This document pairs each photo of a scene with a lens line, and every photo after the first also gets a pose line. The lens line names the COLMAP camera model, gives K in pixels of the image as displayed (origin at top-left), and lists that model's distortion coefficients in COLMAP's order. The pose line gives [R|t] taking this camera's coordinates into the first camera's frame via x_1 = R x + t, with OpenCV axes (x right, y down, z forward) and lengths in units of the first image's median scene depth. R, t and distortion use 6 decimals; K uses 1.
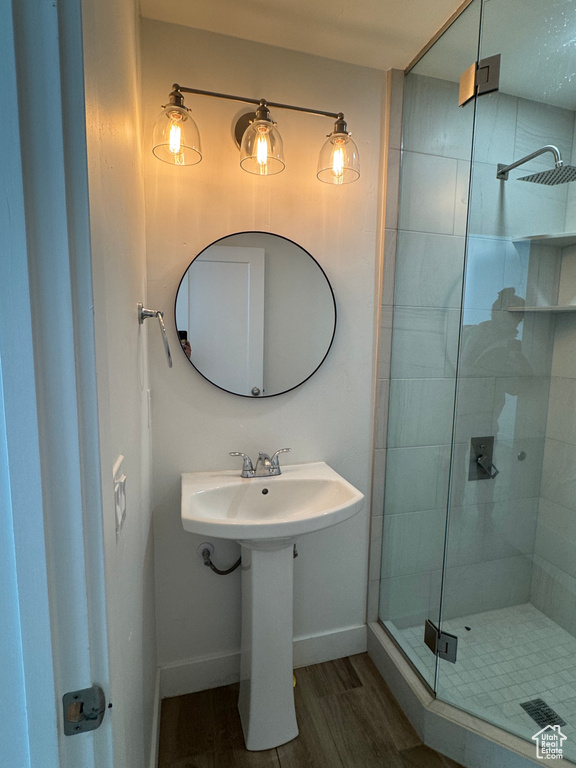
lens RADIAL K [[383.2, 0, 288.0], [0, 383.2, 384.0], [0, 0, 1]] dist [-0.002696, -0.001283]
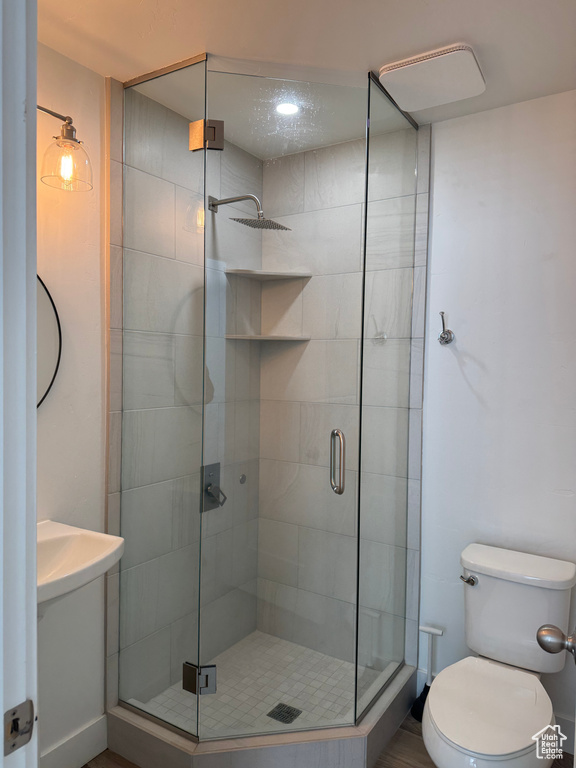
lens RADIAL K [[536.1, 0, 304.7], [0, 536.1, 386.7], [0, 0, 1]] dist [0.088024, -0.113086]
pose [[0.732045, -0.031016, 0.680549, -0.278614], [0.075070, 0.996552, -0.035332, 0.007461], [-0.677107, 0.076954, 0.731850, -0.210415]]
